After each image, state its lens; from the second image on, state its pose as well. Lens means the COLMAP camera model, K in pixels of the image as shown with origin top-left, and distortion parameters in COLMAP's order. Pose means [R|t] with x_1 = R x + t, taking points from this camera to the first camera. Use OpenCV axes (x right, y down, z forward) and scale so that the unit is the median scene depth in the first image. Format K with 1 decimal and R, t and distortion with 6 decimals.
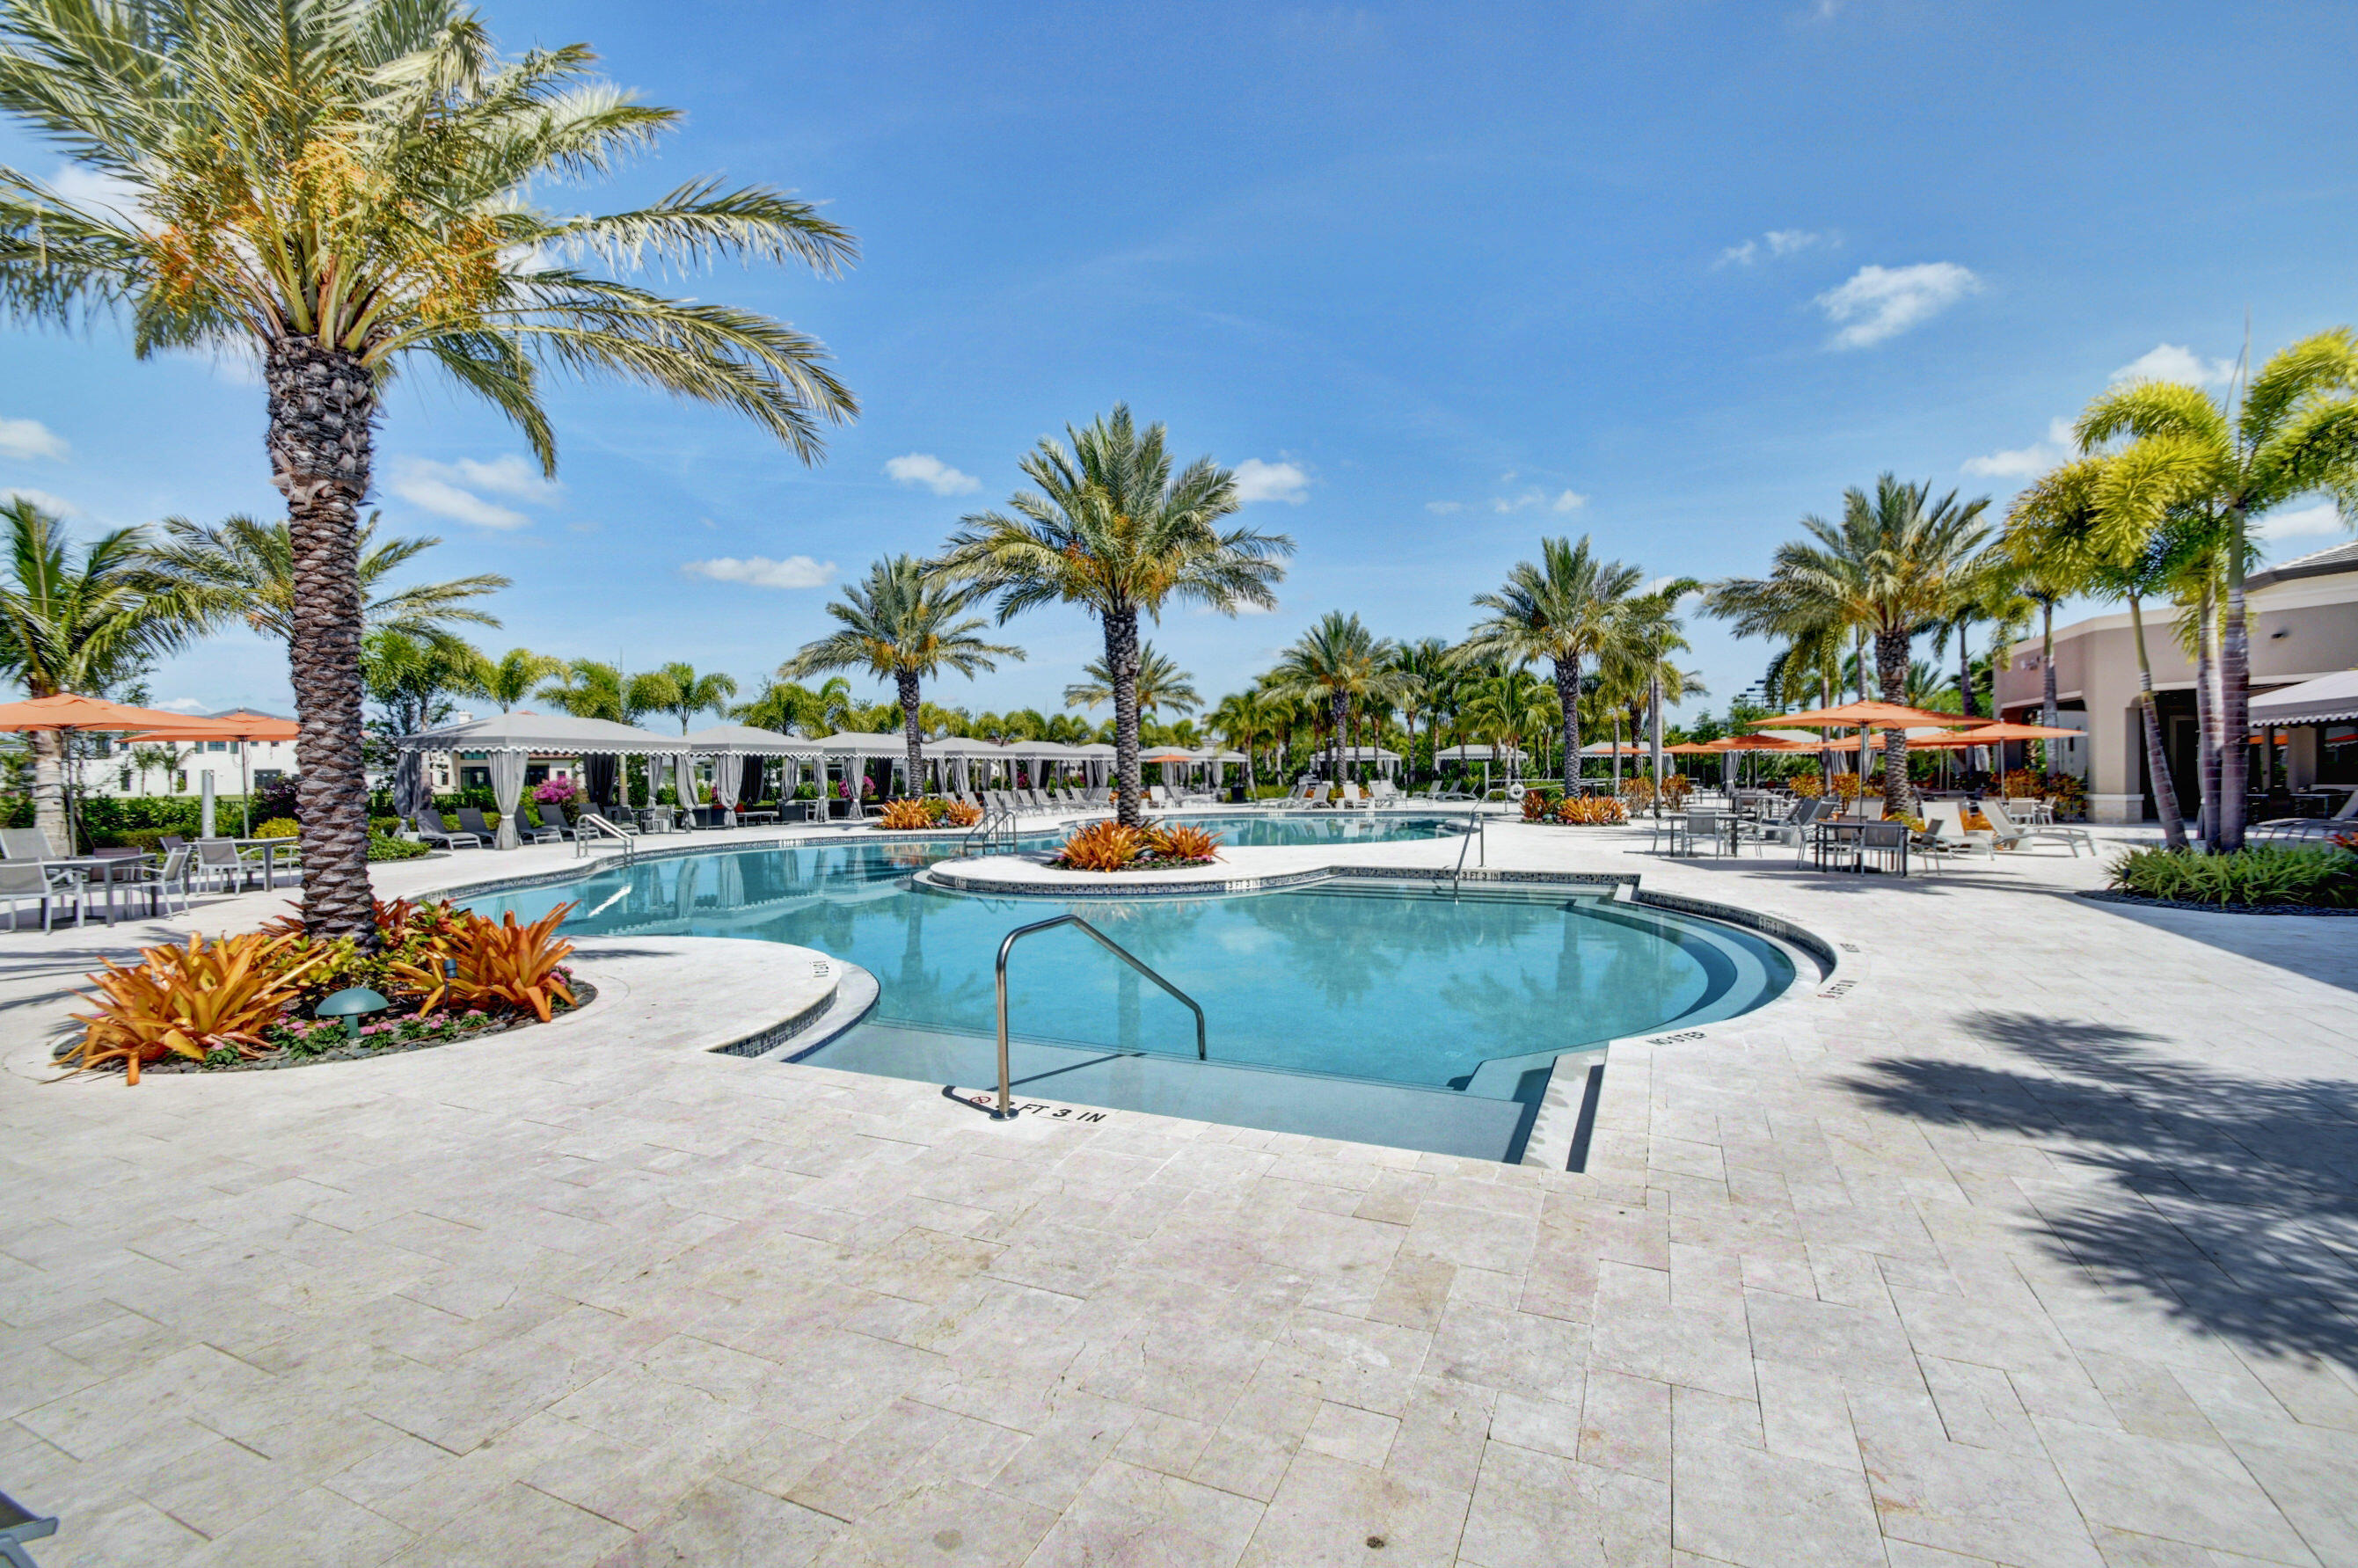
lens RADIAL K [[1079.0, 0, 1179.0], [0, 1079.0, 784.0], [0, 0, 1]] dist [0.001105, 0.000046]
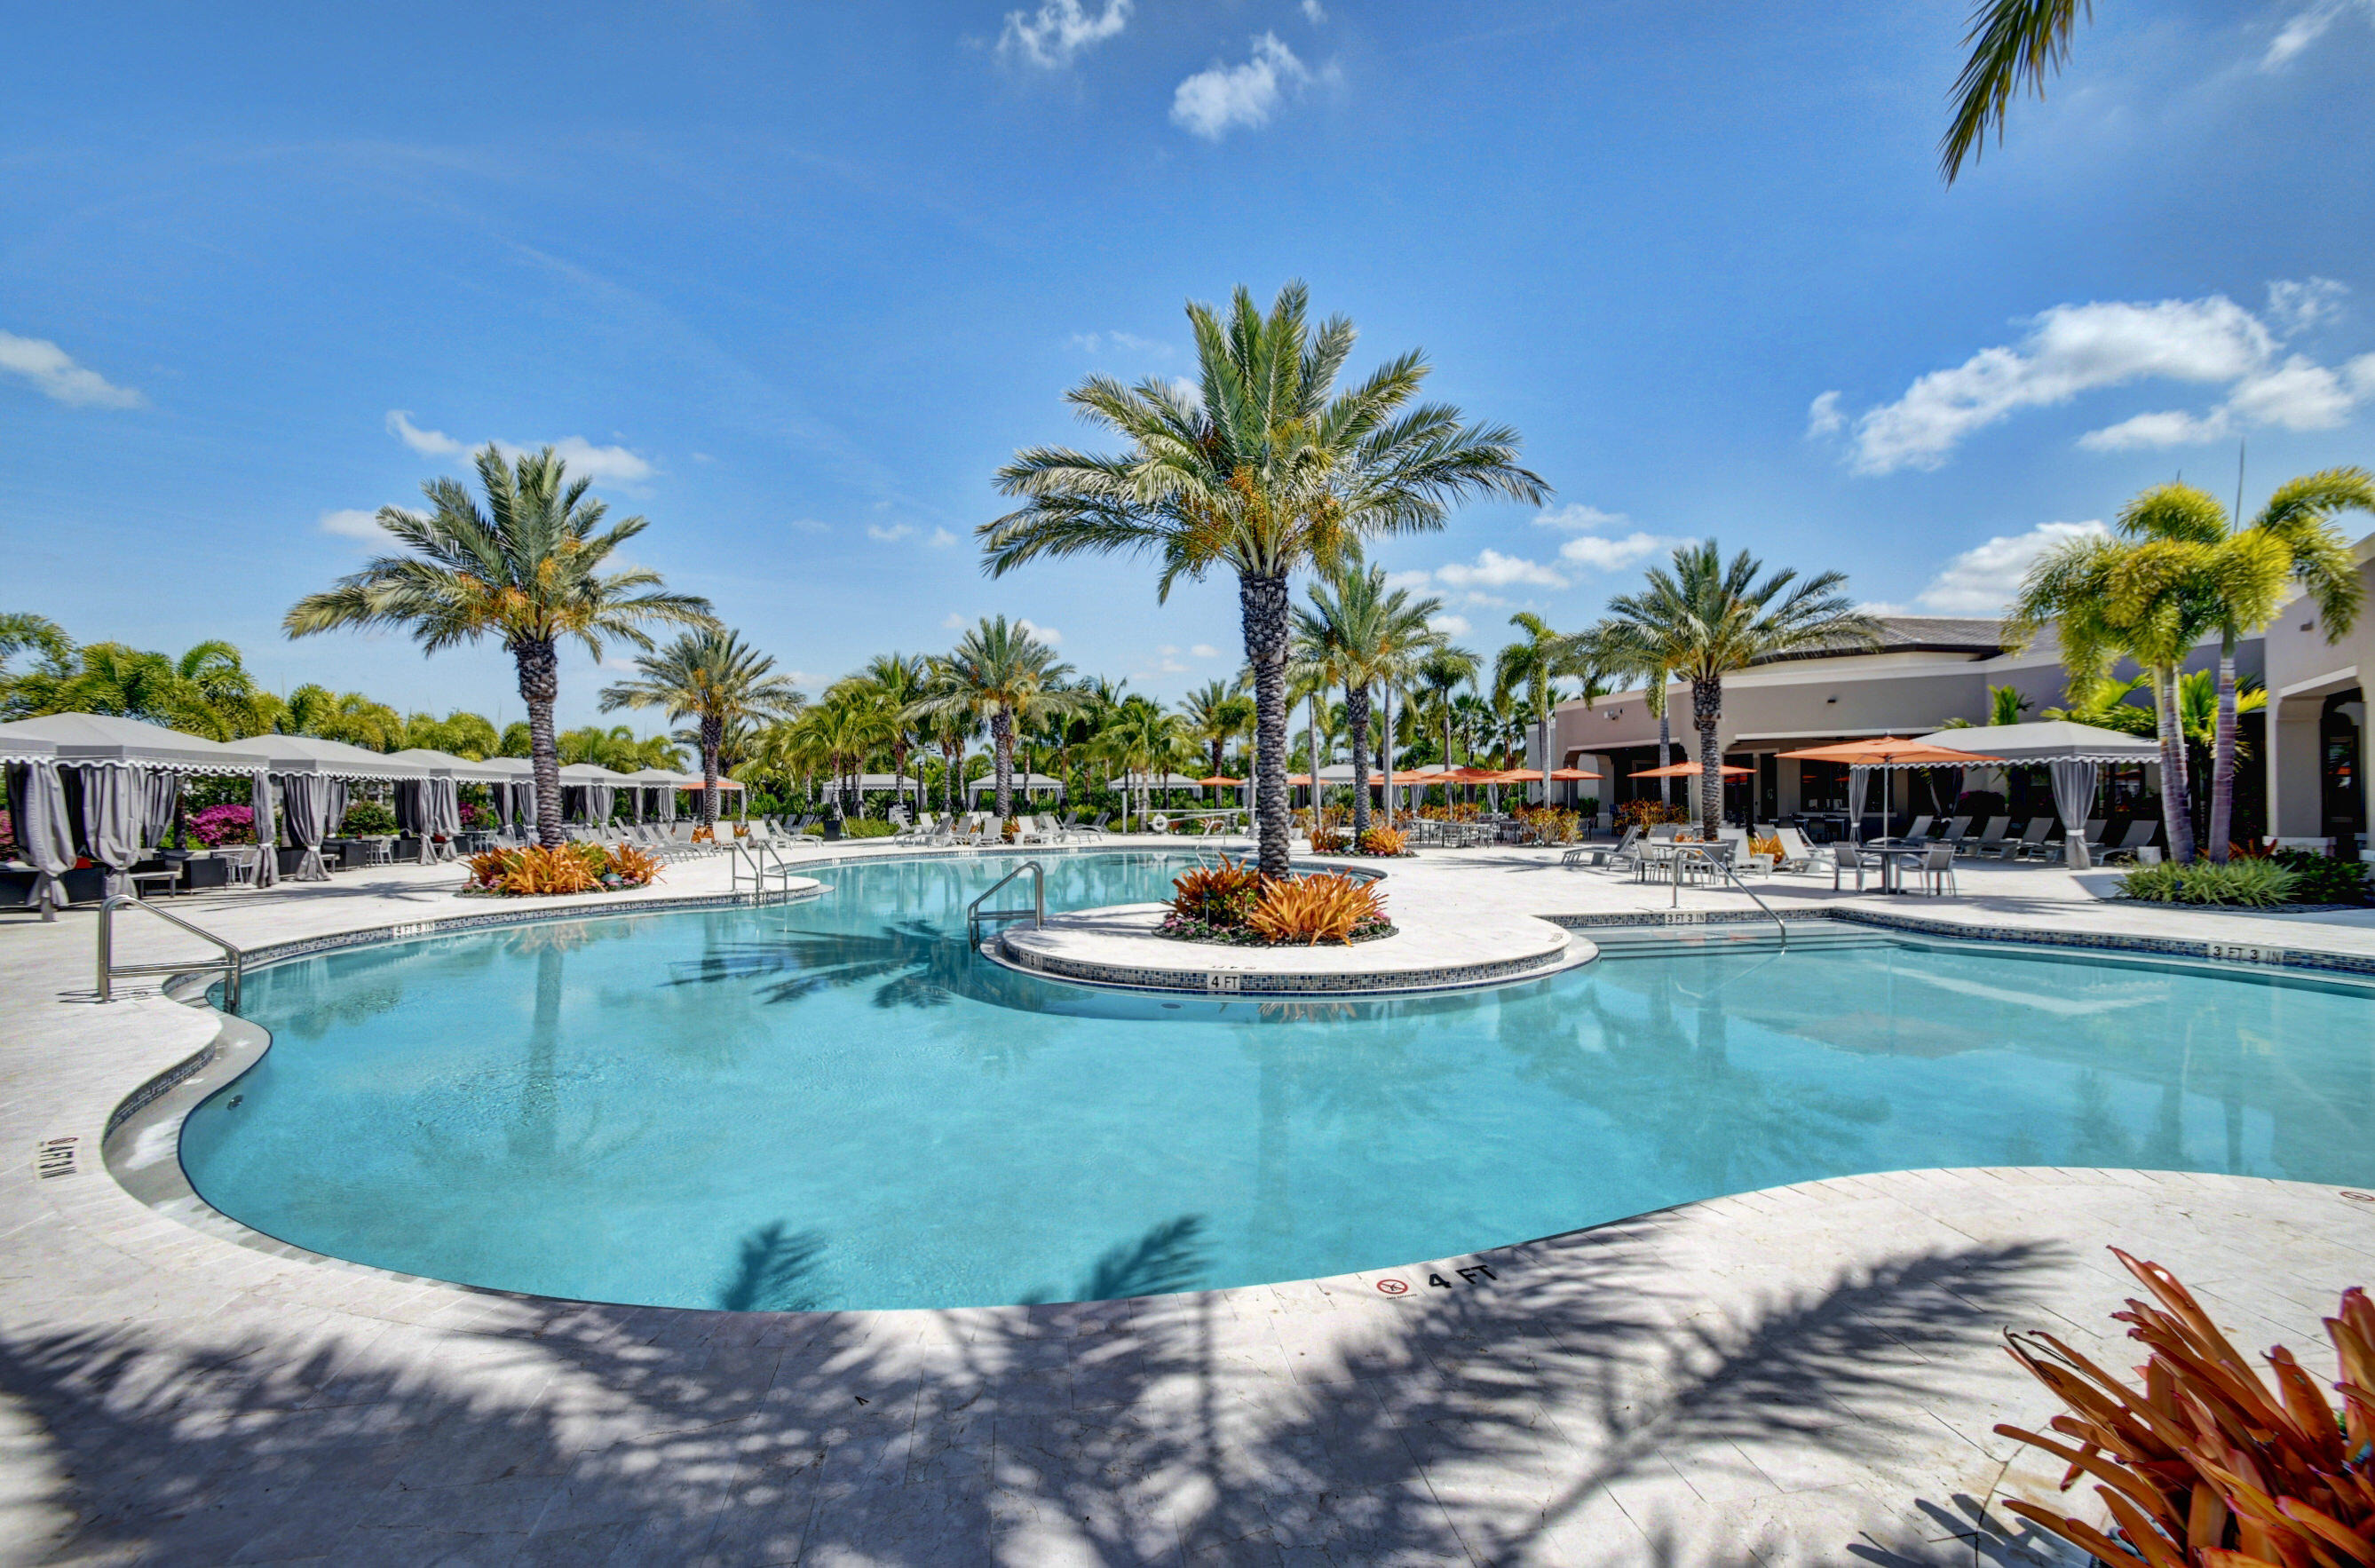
lens RADIAL K [[1086.9, 0, 1187.5], [0, 1086.9, 784.0], [0, 0, 1]] dist [0.001105, 0.000046]
pose [[0.819693, 0.012321, 0.572670, -0.263074], [0.004593, 0.999595, -0.028081, -0.000860], [-0.572784, 0.025648, 0.819305, 0.236476]]
